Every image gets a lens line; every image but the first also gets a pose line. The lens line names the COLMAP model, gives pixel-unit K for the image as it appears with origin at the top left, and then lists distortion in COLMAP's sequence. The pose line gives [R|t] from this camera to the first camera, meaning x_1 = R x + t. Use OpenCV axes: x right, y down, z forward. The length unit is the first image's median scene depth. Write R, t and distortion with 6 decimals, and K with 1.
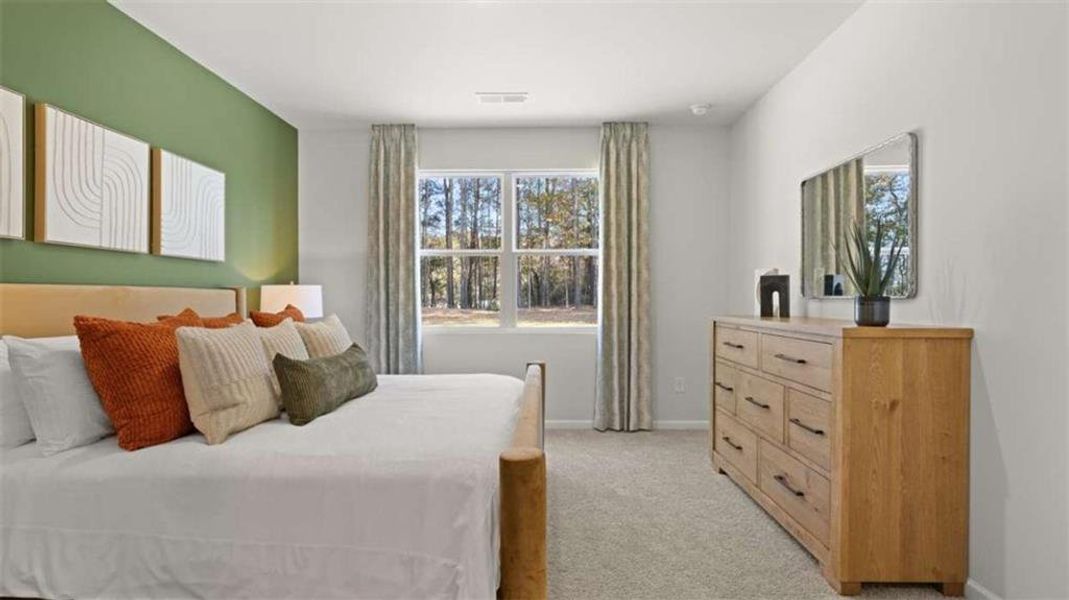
lens RADIAL K [[445.4, 0, 531.7], [0, 445.4, 299.1], [0, 0, 1]] dist [-0.002349, -0.000181]
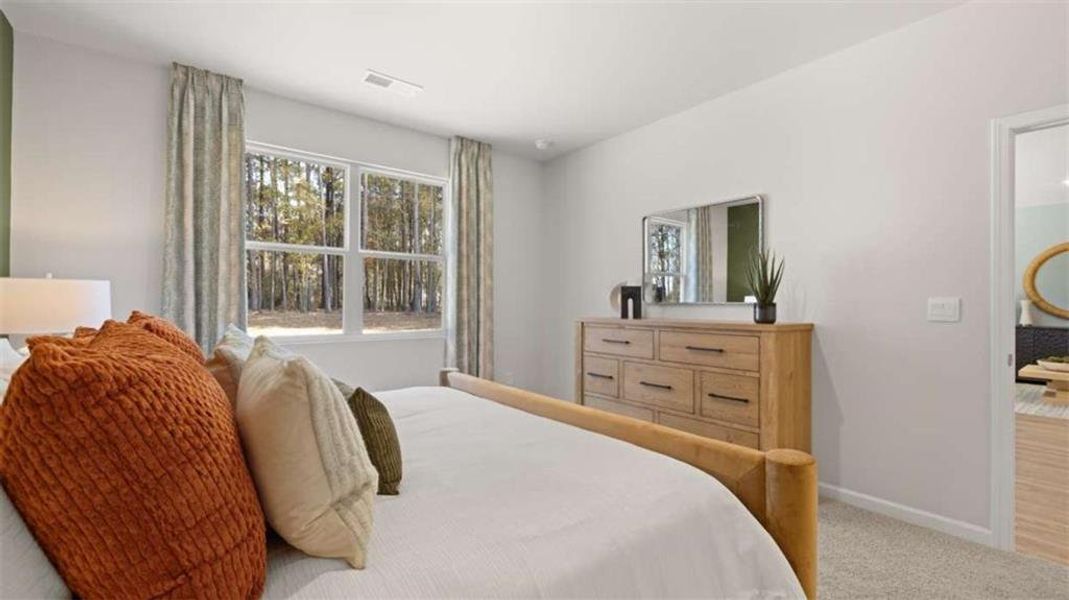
lens RADIAL K [[398.6, 0, 534.5], [0, 398.6, 300.0], [0, 0, 1]] dist [-0.001558, -0.000071]
pose [[0.824638, 0.009279, 0.565584, -0.245179], [-0.004011, 0.999936, -0.010556, 0.000305], [-0.565646, 0.006436, 0.824623, 0.139204]]
